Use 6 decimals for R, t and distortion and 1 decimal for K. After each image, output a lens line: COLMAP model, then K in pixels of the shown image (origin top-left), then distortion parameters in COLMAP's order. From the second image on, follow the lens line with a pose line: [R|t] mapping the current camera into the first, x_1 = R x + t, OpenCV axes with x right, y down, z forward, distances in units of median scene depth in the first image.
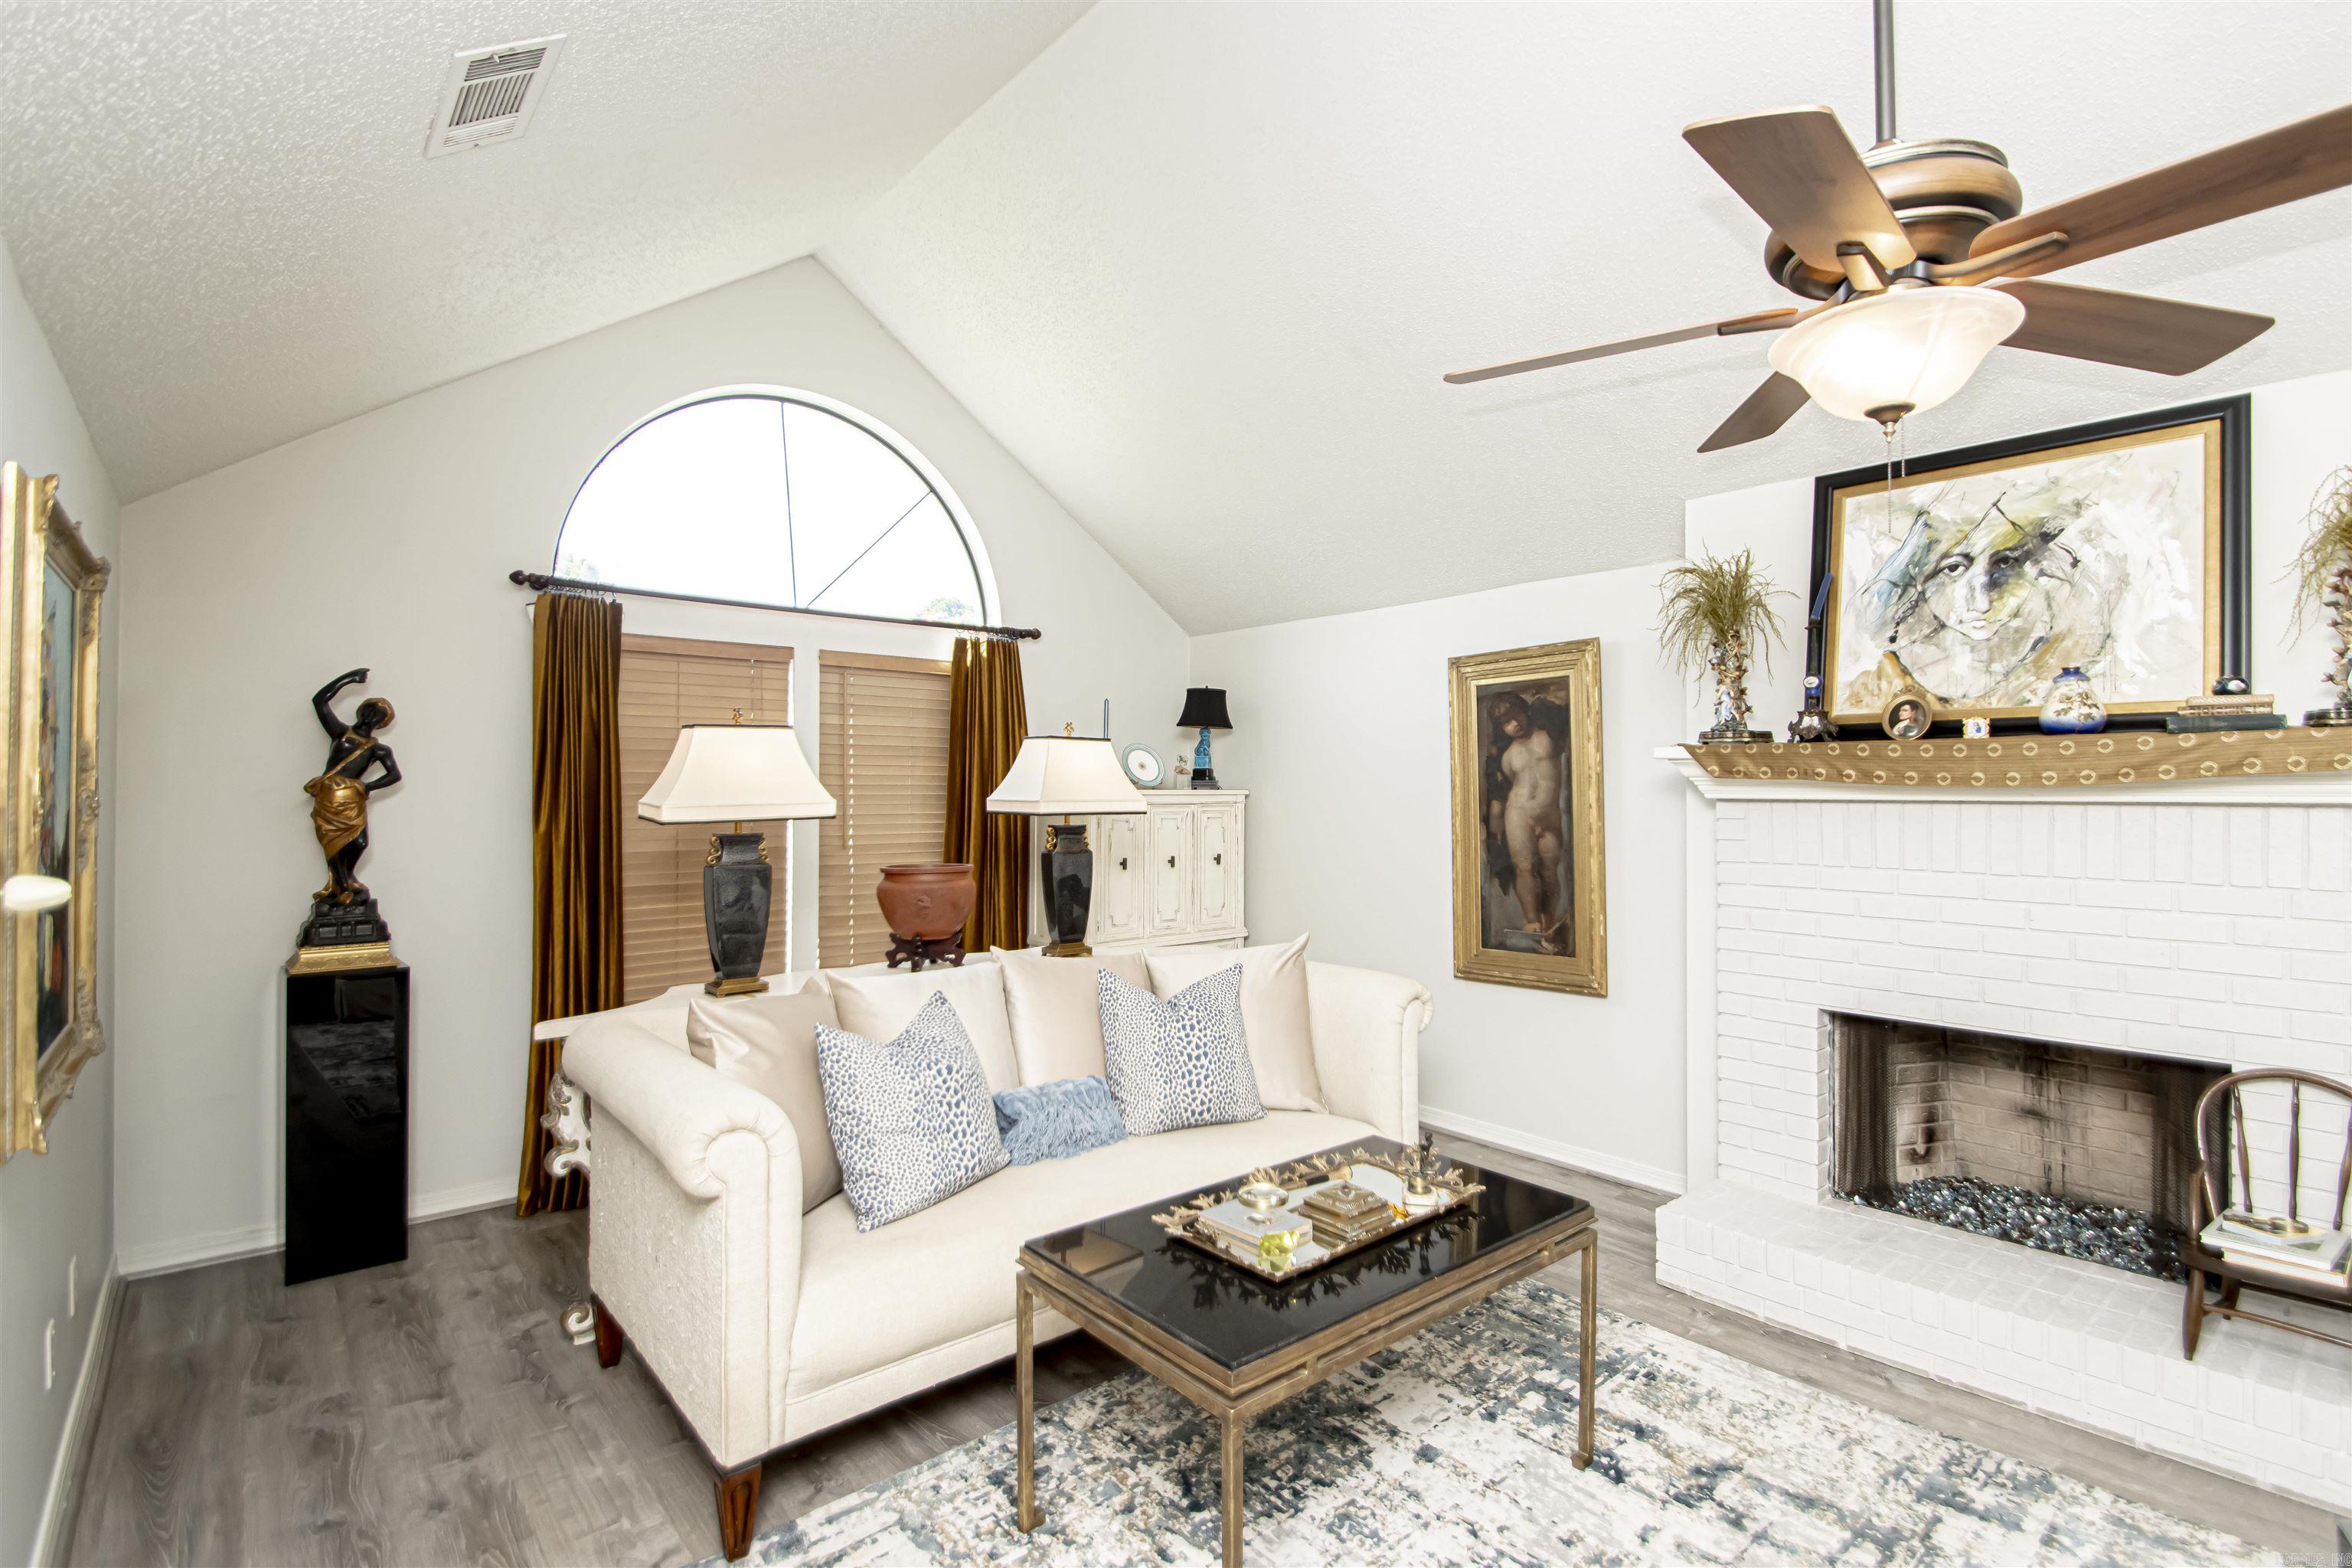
lens RADIAL K [[1101.8, 0, 1202.4], [0, 1101.8, 790.1], [0, 0, 1]] dist [0.031535, -0.028596]
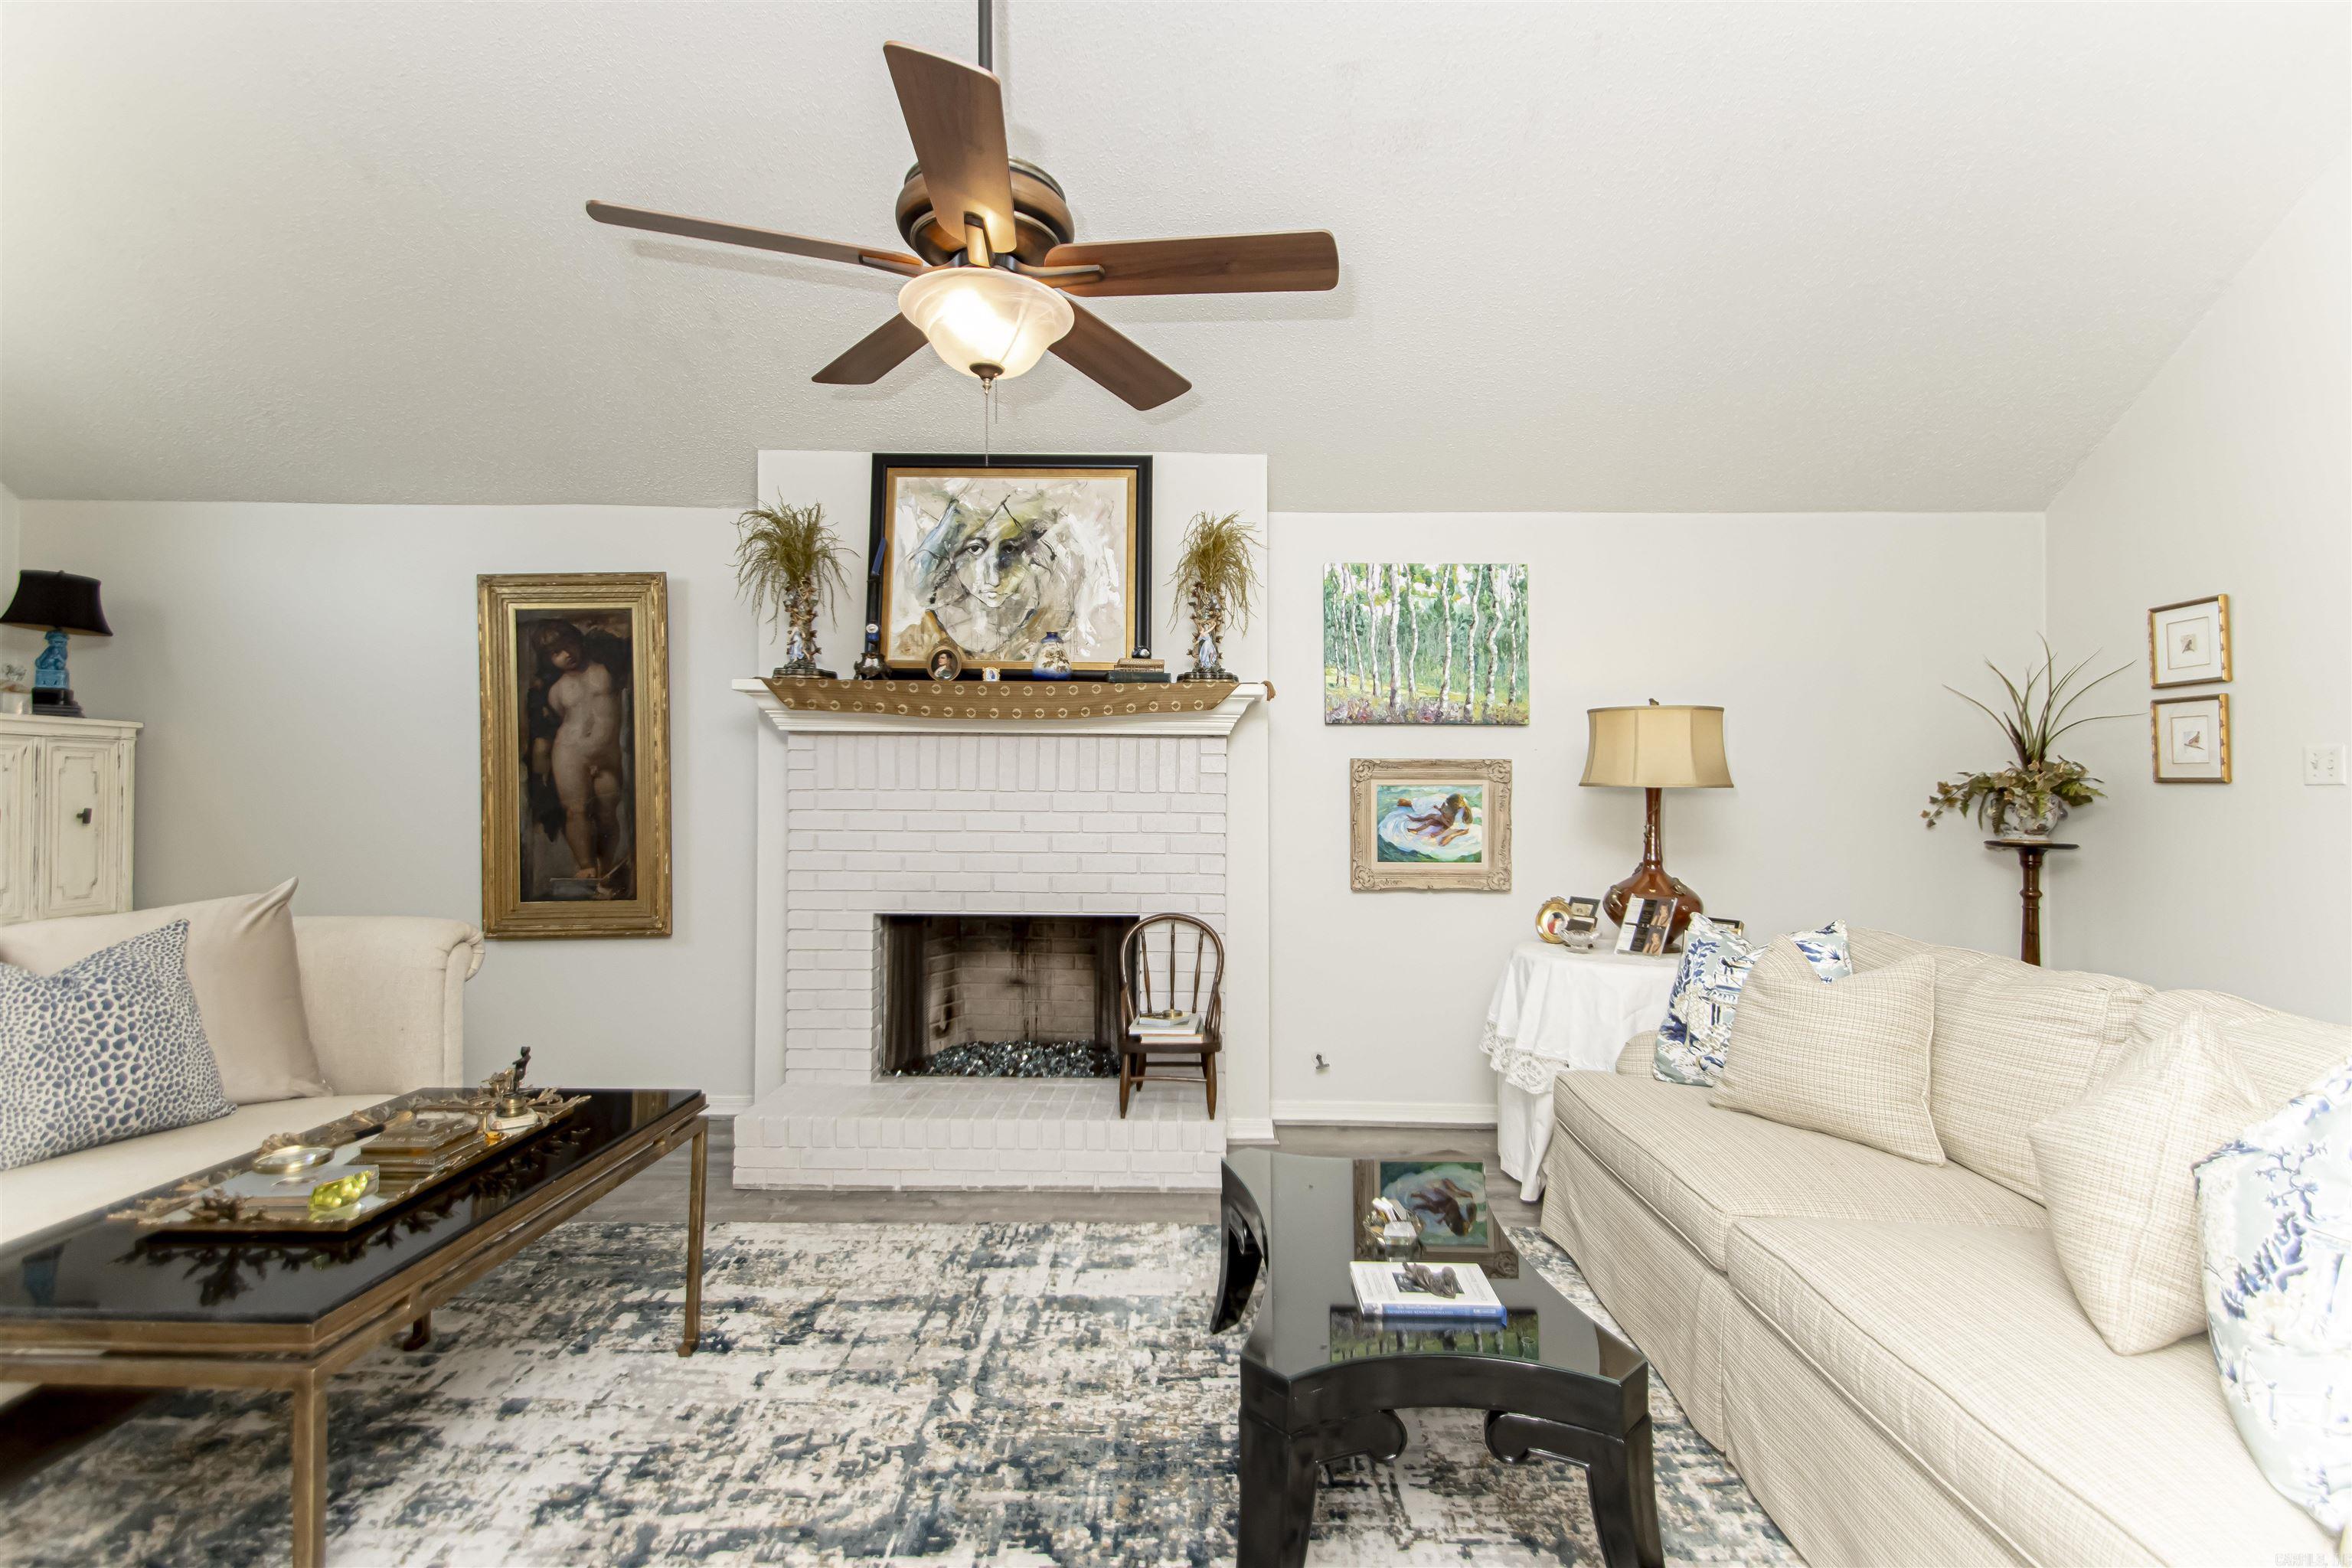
lens RADIAL K [[1098.2, 0, 1190.8], [0, 1098.2, 787.7], [0, 0, 1]] dist [0.033209, -0.016852]
pose [[0.665310, 0.009538, 0.746506, -0.086345], [-0.008100, 0.999952, -0.005557, 0.074825], [-0.746523, -0.002349, 0.665355, -0.007120]]
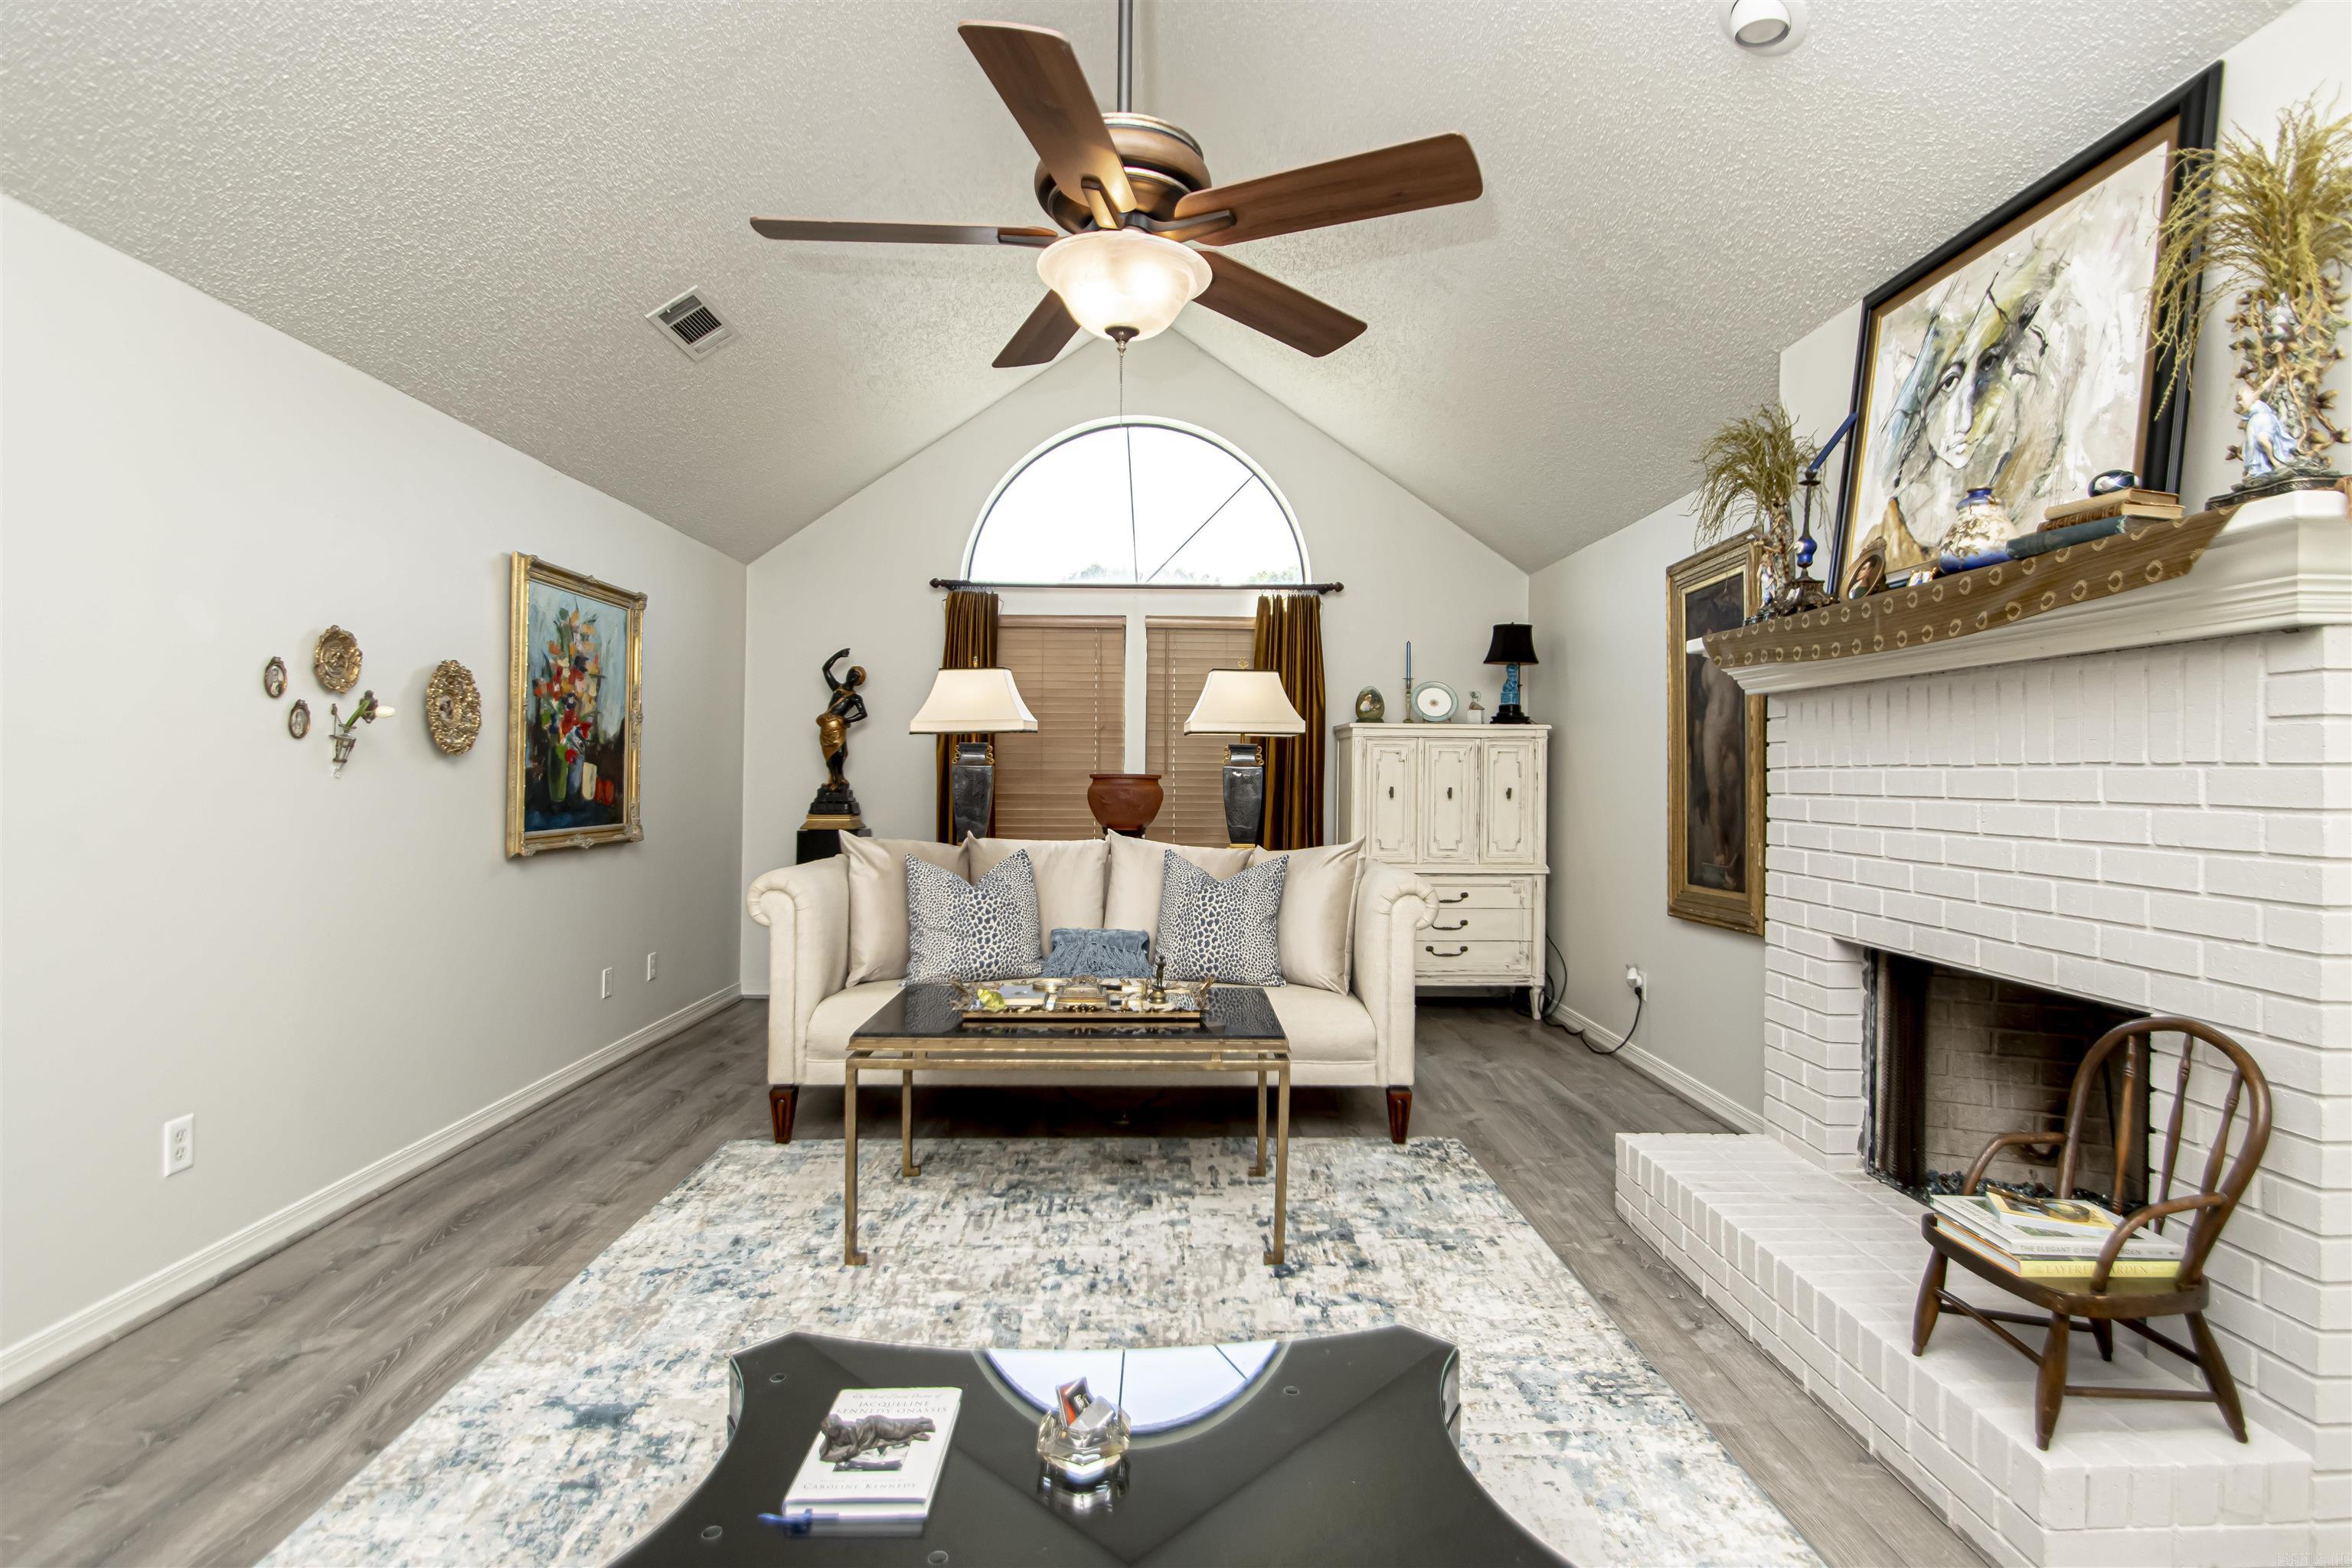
lens RADIAL K [[1122.5, 0, 1180.5], [0, 1122.5, 779.2], [0, 0, 1]] dist [0.002405, -0.015762]
pose [[0.772567, 0.007618, -0.634888, 0.763580], [-0.006123, 0.999971, 0.004548, 0.082585], [0.634904, 0.000374, 0.772591, 0.040187]]
